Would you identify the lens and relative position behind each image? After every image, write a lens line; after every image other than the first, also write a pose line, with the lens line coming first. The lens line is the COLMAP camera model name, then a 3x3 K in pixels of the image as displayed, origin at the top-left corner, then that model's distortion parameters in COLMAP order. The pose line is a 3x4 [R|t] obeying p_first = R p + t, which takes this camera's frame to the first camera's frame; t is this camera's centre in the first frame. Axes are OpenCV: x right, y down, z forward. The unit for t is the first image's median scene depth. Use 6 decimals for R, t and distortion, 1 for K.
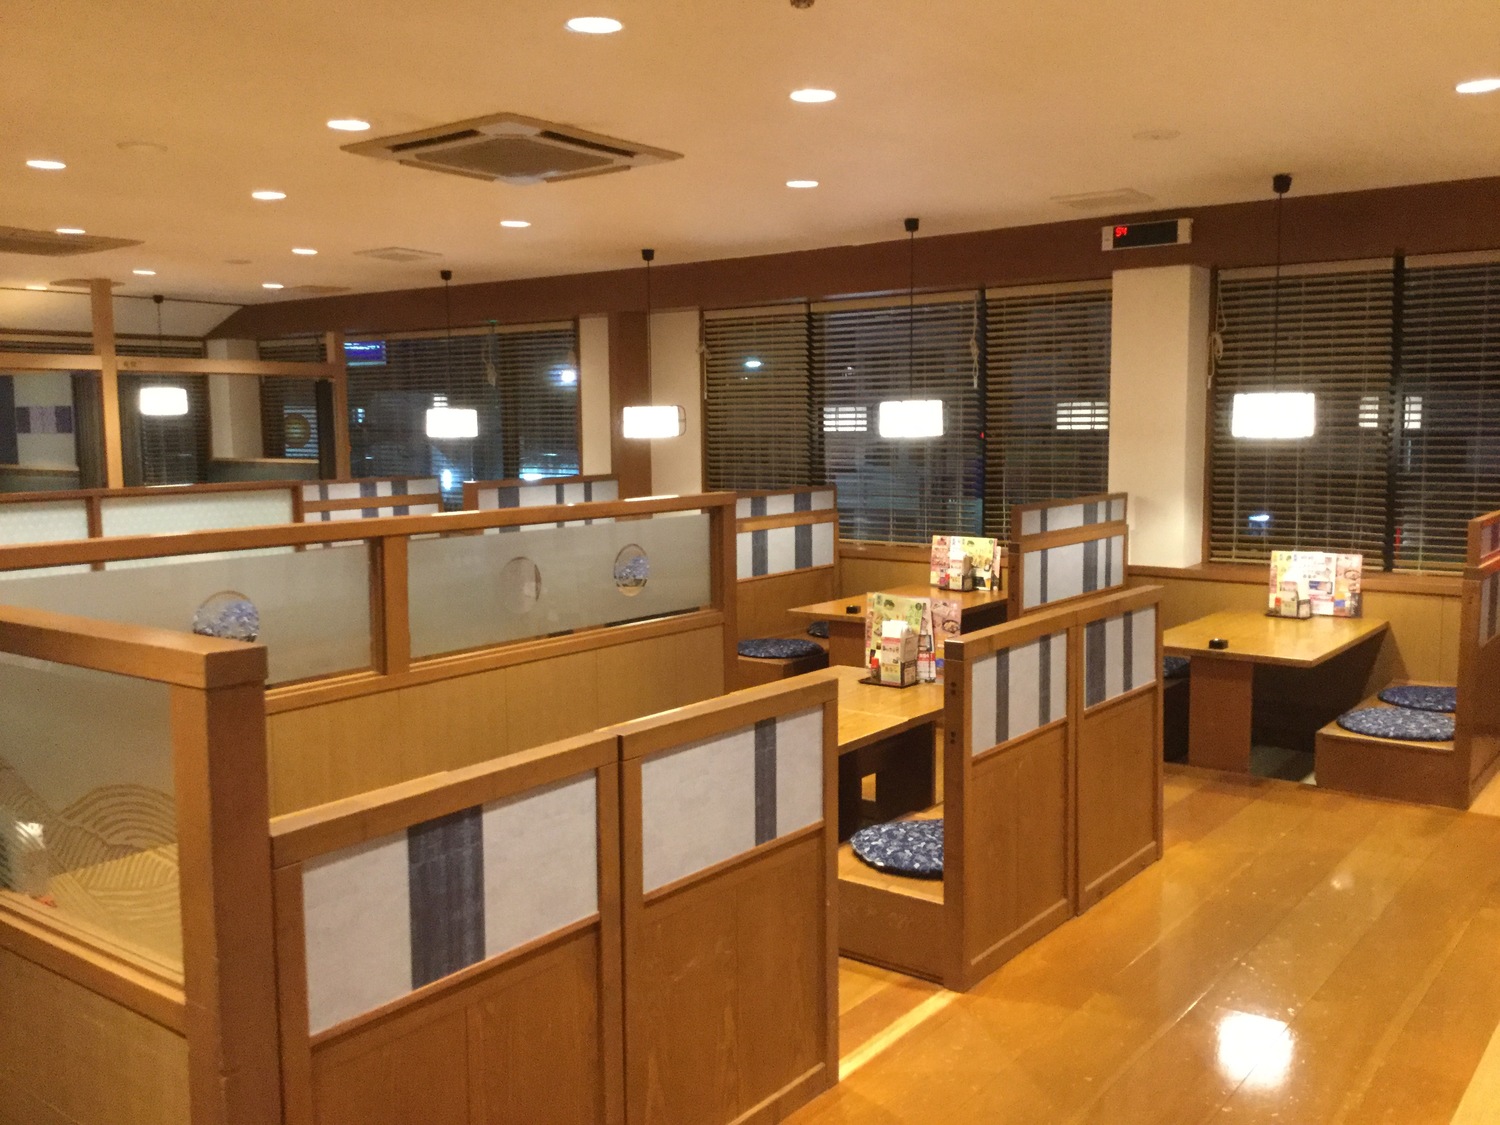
lens RADIAL K [[1194.9, 0, 750.0], [0, 1194.9, 562.5], [0, 0, 1]] dist [0.005029, -0.067387]
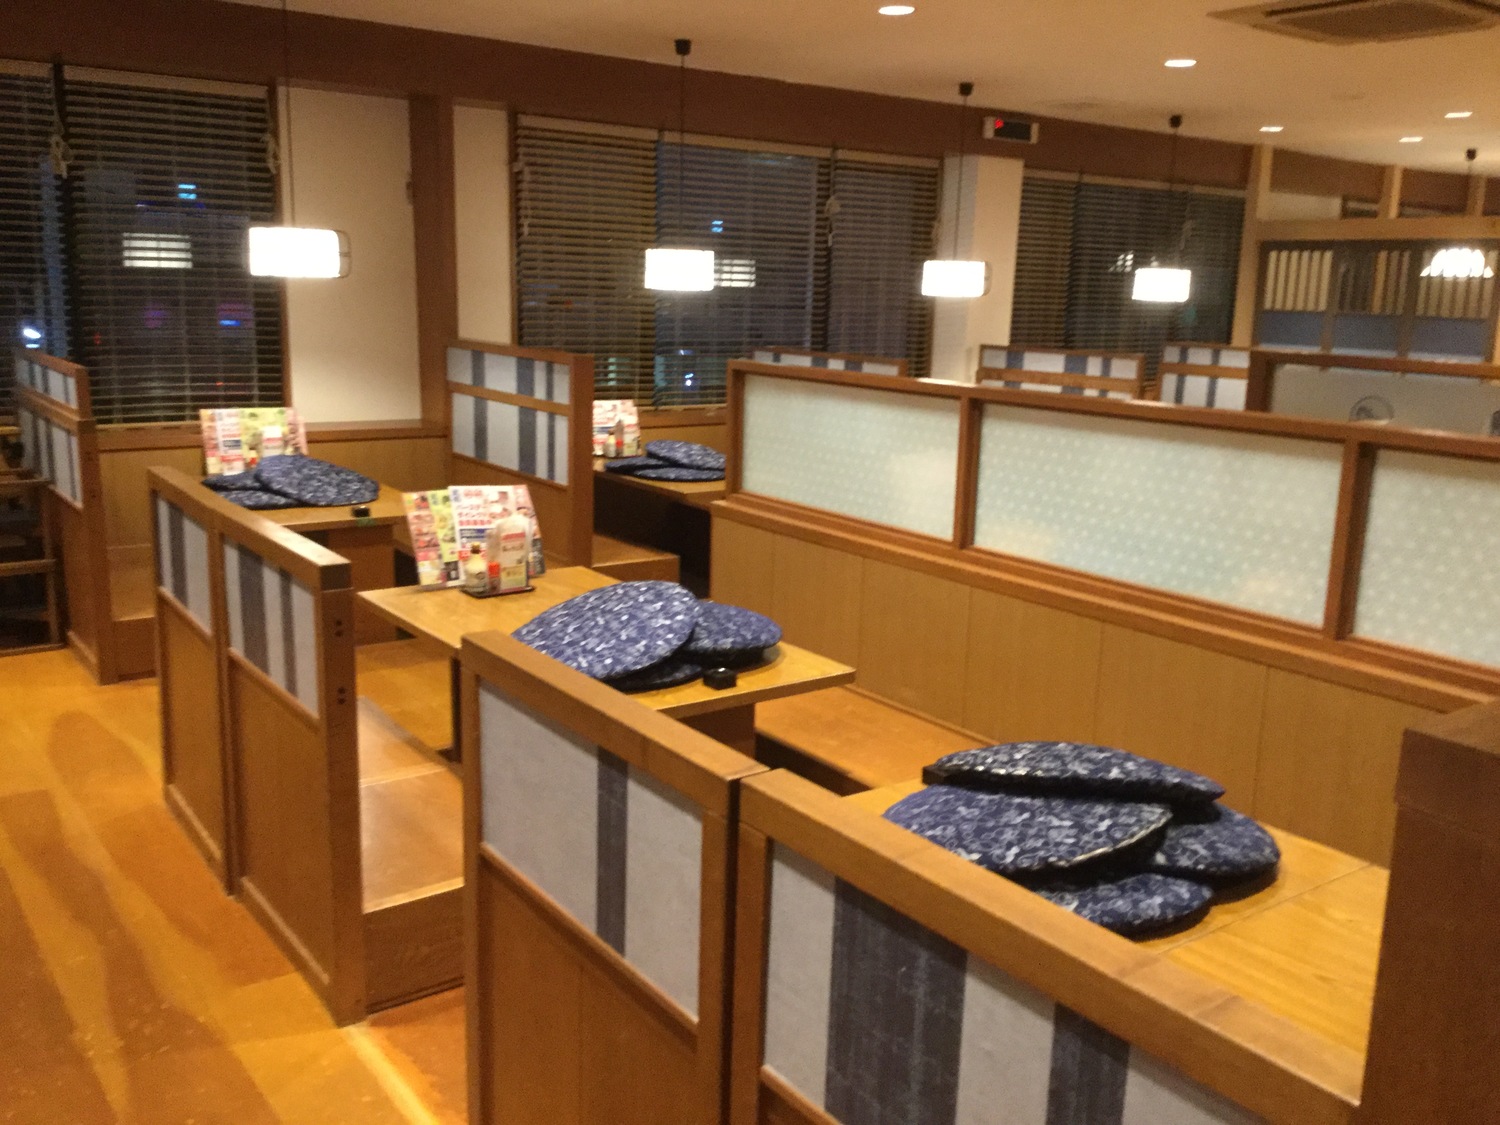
lens RADIAL K [[1340.8, 0, 750.0], [0, 1340.8, 562.5], [0, 0, 1]] dist [0.032412, -0.003618]
pose [[0.339046, -0.171515, 0.925003, -0.931888], [0.071175, 0.985099, 0.156569, -0.063066], [-0.938073, 0.012753, 0.346202, 0.658488]]
